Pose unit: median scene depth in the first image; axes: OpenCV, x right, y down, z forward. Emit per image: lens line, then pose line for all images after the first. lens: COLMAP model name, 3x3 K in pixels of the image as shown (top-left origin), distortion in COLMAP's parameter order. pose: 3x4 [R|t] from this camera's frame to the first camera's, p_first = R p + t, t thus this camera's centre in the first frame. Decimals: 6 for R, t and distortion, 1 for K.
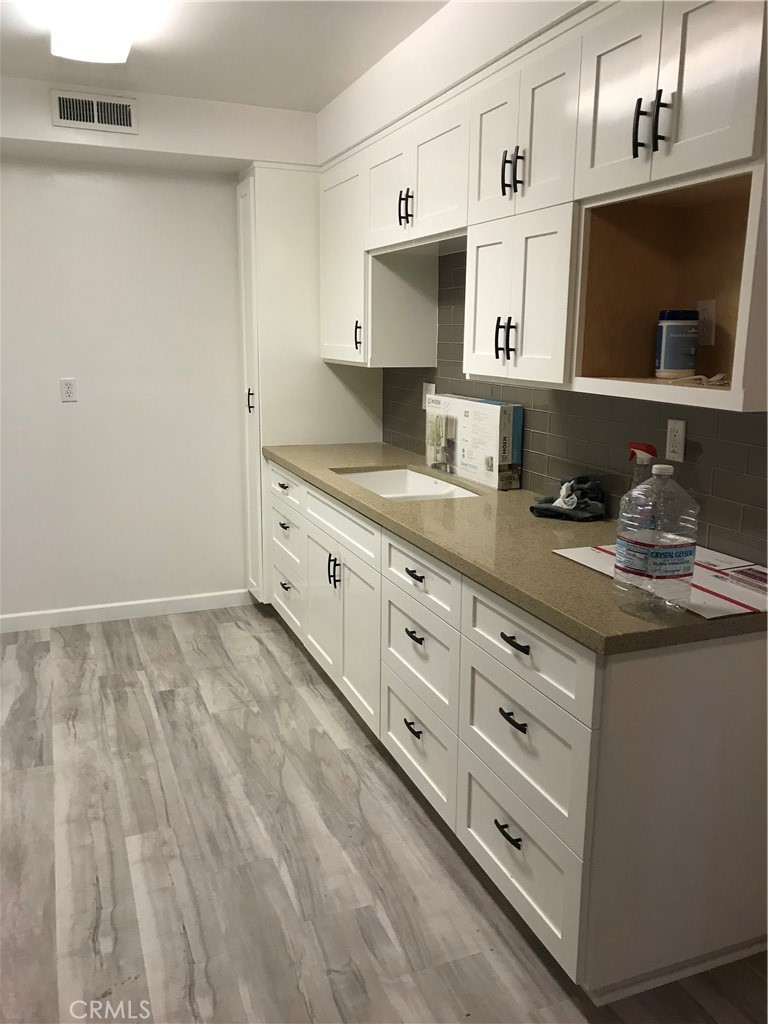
lens RADIAL K [[832.9, 0, 384.2], [0, 832.9, 511.7], [0, 0, 1]] dist [0.002056, 0.006099]
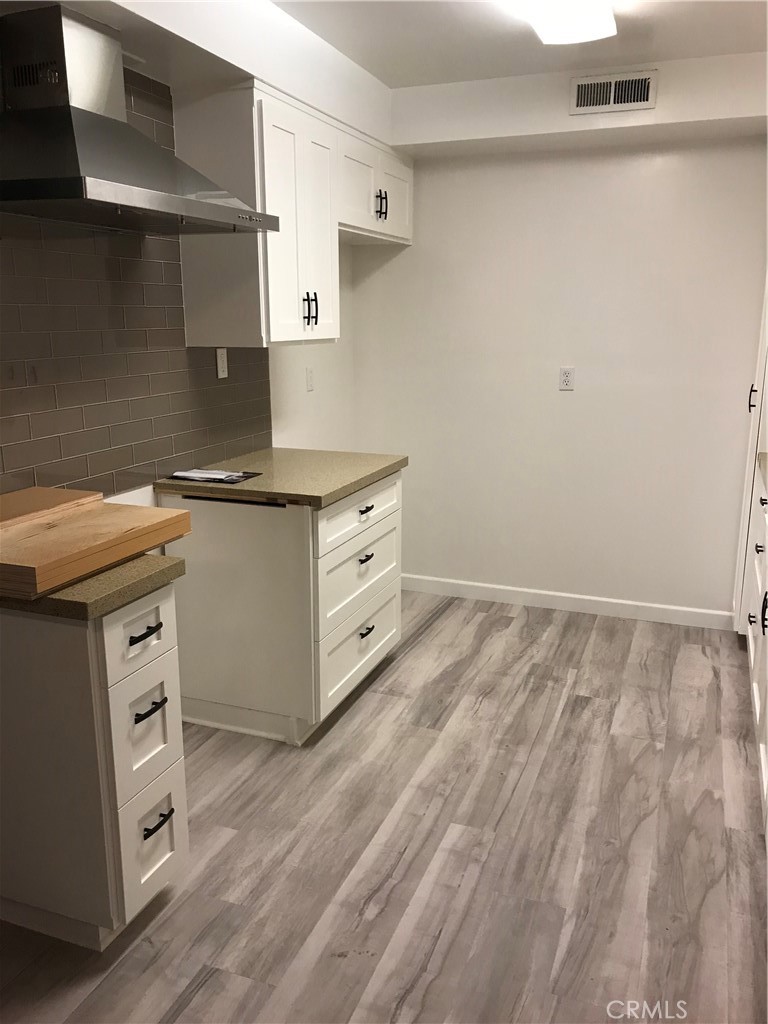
lens RADIAL K [[832.9, 0, 384.1], [0, 832.9, 511.7], [0, 0, 1]] dist [0.002056, 0.006099]
pose [[0.735313, 0.149543, -0.661024, 0.201584], [-0.139082, 0.987890, 0.068776, -0.034087], [0.663303, 0.041365, 0.747207, 0.143841]]
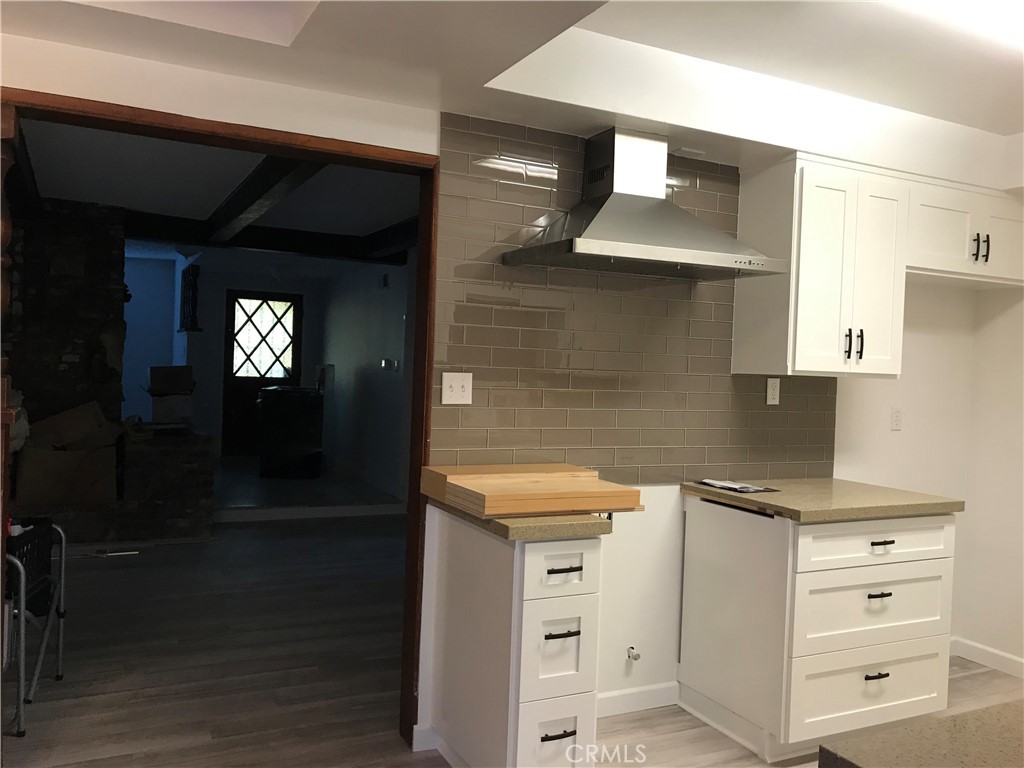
lens RADIAL K [[832.9, 0, 511.7], [0, 832.9, 383.4], [0, 0, 1]] dist [0.002056, 0.006099]
pose [[0.079928, 0.018056, -0.996637, 0.513272], [-0.249289, 0.968426, -0.002448, -0.035477], [0.965125, 0.248646, 0.081906, 0.372220]]
